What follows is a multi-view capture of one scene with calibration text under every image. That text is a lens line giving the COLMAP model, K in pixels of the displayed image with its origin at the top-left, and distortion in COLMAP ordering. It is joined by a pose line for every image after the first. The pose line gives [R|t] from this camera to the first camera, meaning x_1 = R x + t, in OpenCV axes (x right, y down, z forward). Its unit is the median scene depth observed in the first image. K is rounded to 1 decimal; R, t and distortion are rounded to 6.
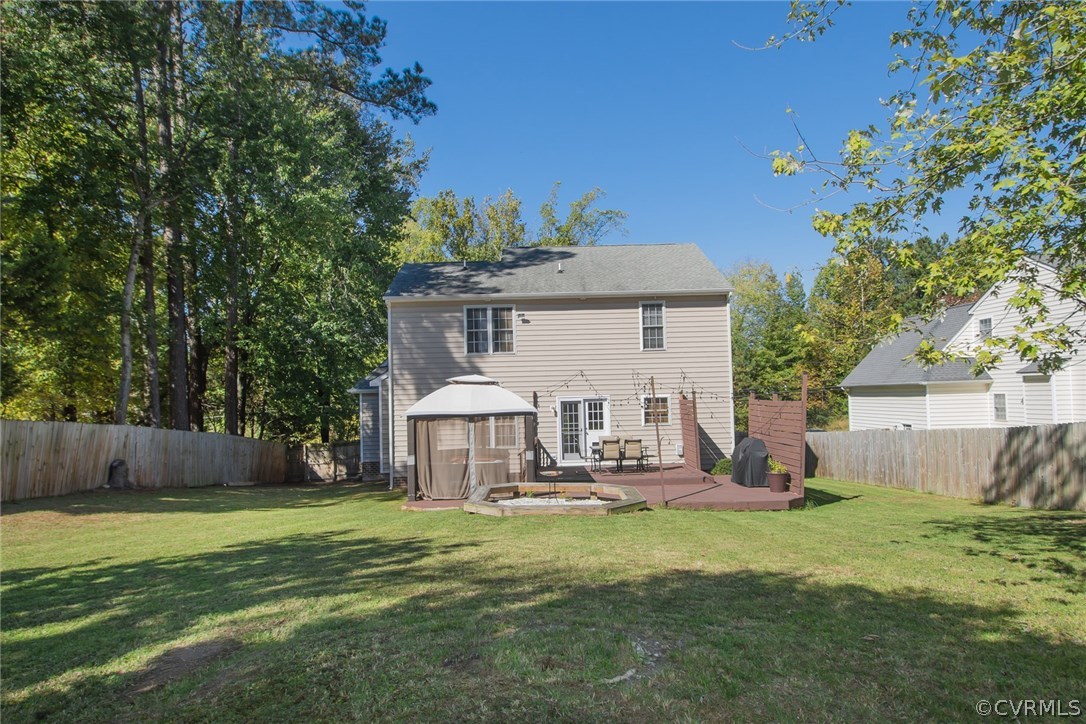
lens RADIAL K [[724.5, 0, 540.0], [0, 724.5, 355.2], [0, 0, 1]] dist [0.000475, 0.007537]
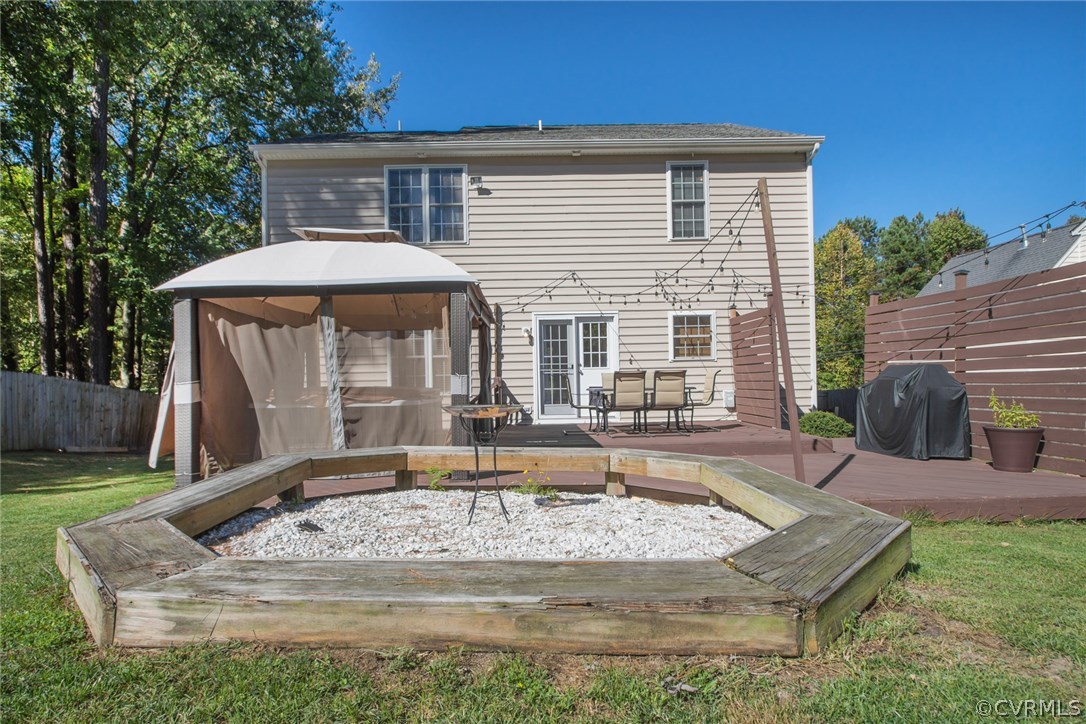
lens RADIAL K [[583.9, 0, 533.0], [0, 583.9, 381.5], [0, 0, 1]] dist [-0.018054, -0.003077]
pose [[0.999964, 0.007362, 0.004199, 0.021567], [-0.007575, 0.998559, 0.053121, 0.089085], [-0.003802, -0.053150, 0.998579, 0.496486]]
